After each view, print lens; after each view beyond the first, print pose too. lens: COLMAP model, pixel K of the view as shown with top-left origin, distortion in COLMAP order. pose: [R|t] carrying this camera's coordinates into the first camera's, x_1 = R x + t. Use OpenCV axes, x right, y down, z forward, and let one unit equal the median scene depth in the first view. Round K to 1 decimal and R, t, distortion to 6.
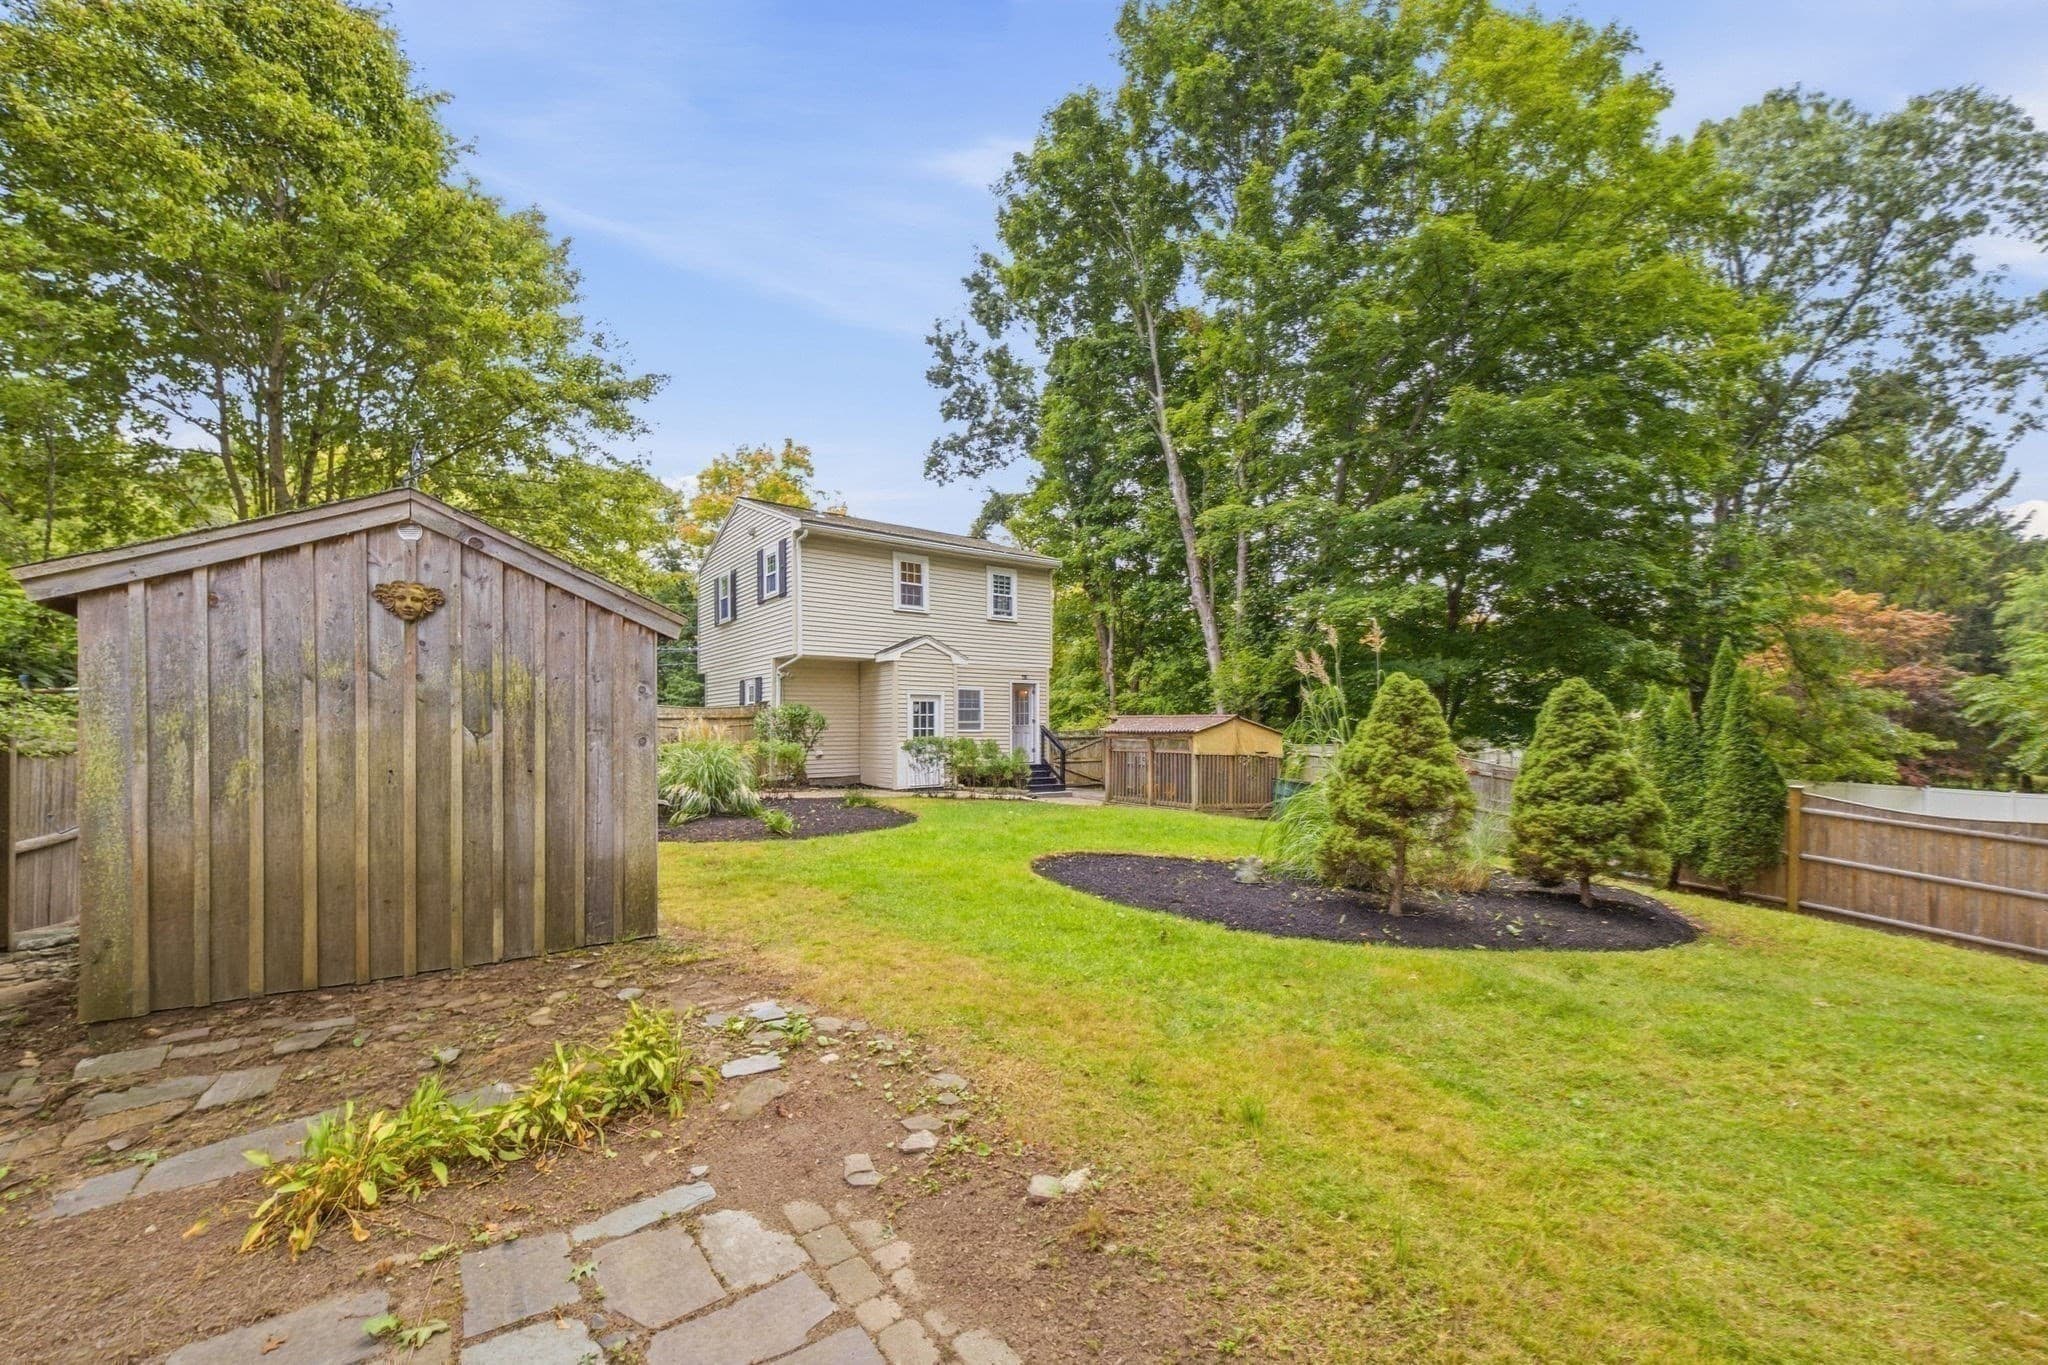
lens RADIAL K [[858.6, 0, 1018.8], [0, 858.6, 714.2], [0, 0, 1]] dist [0.030094, -0.000017]
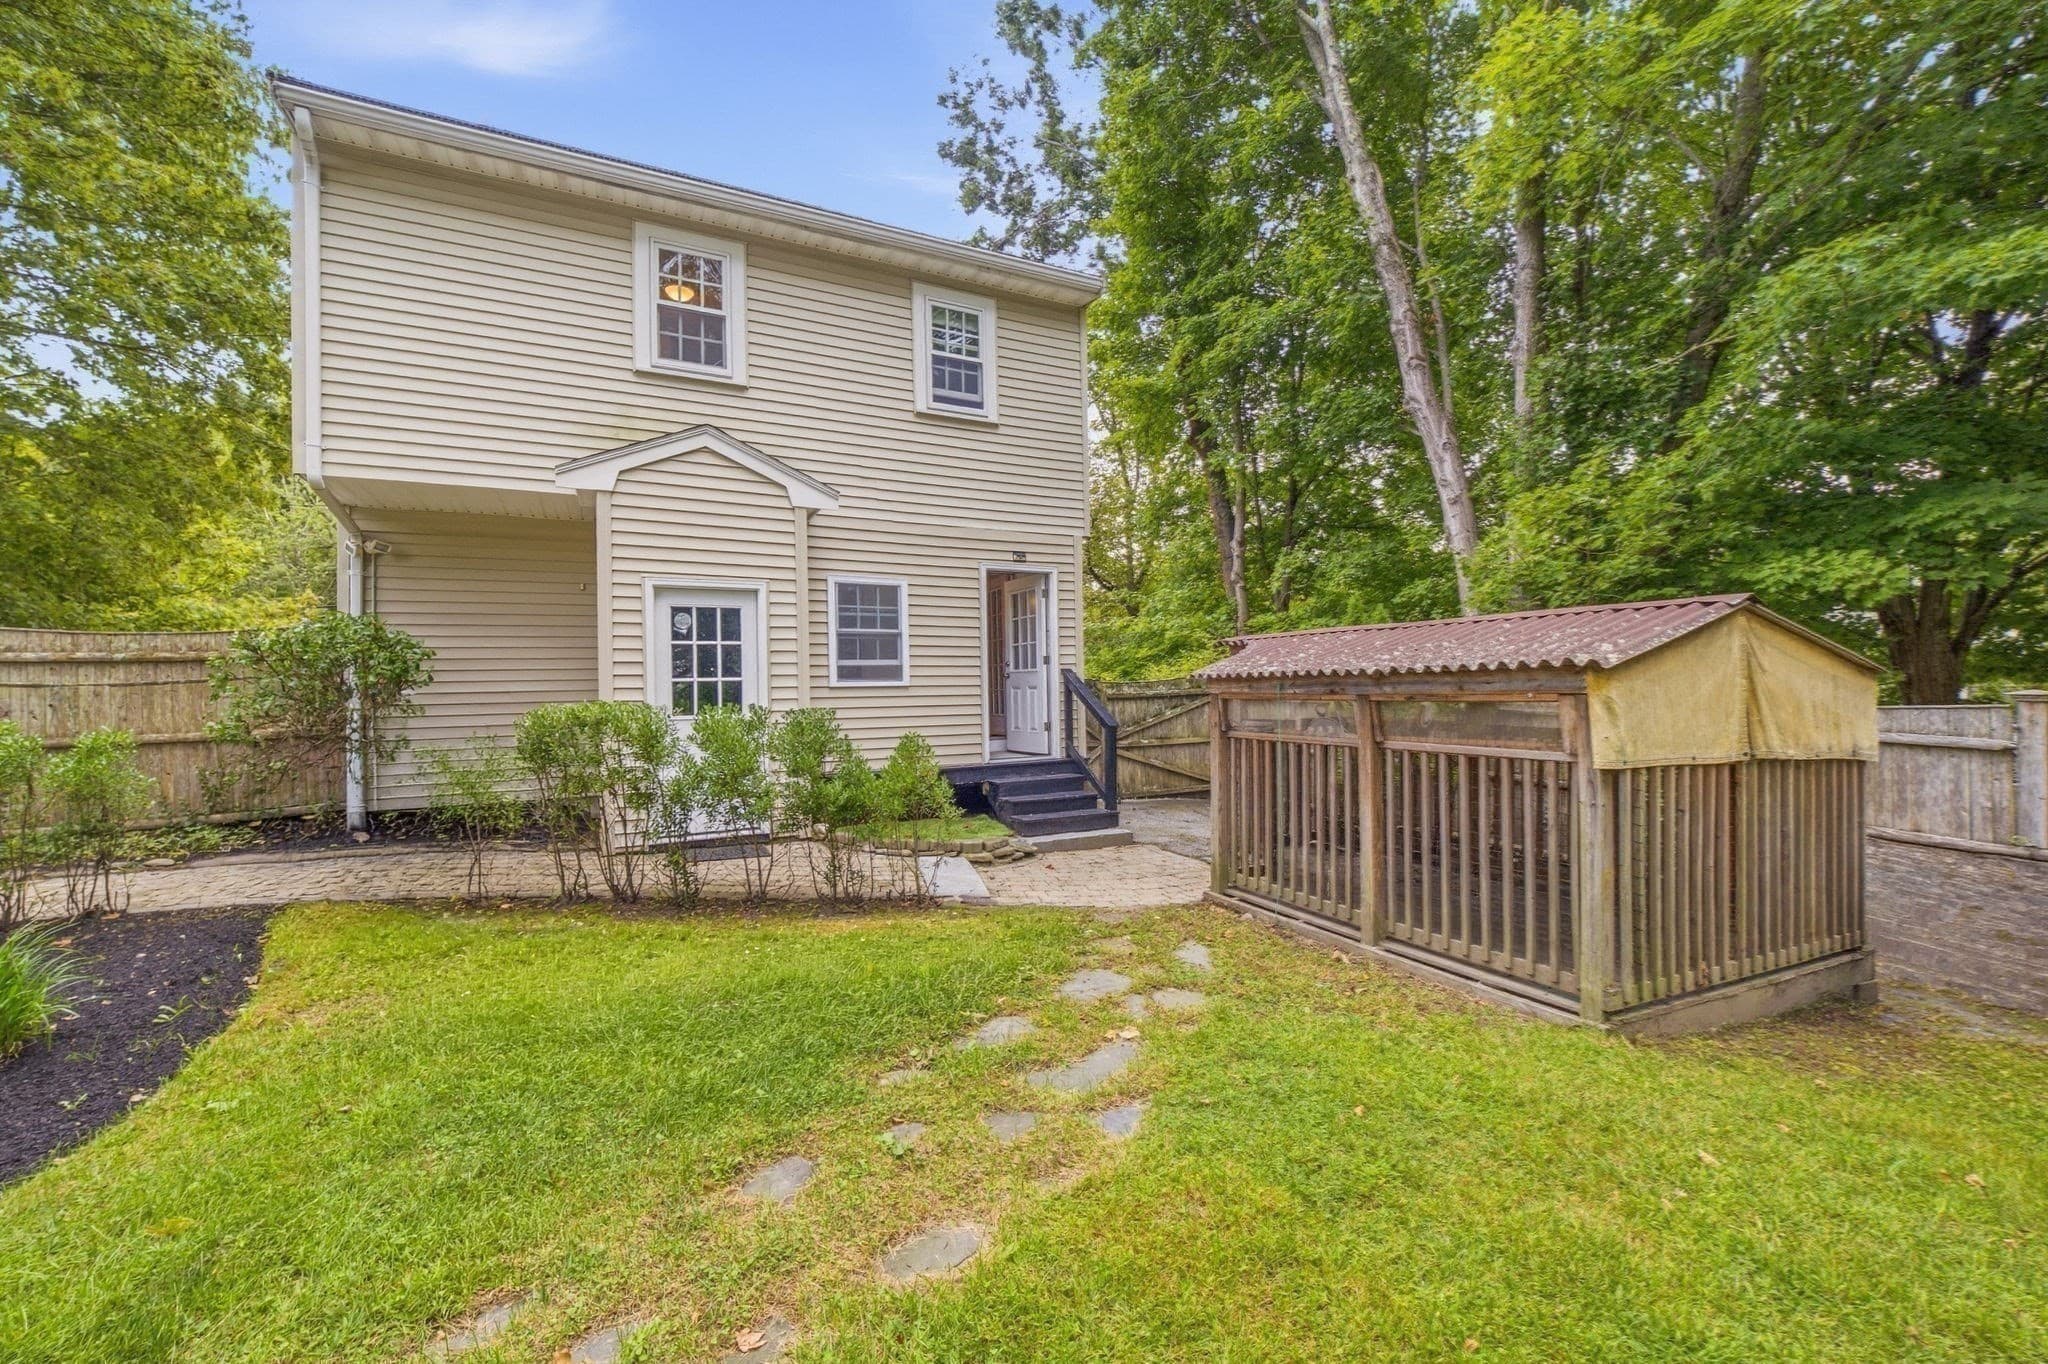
lens RADIAL K [[767.9, 0, 1013.8], [0, 767.9, 690.5], [0, 0, 1]] dist [0.000691, -0.000017]
pose [[0.984313, -0.018116, -0.175500, 0.071965], [0.021590, 0.999607, 0.017908, 0.016805], [0.175107, -0.021416, 0.984316, 0.648047]]
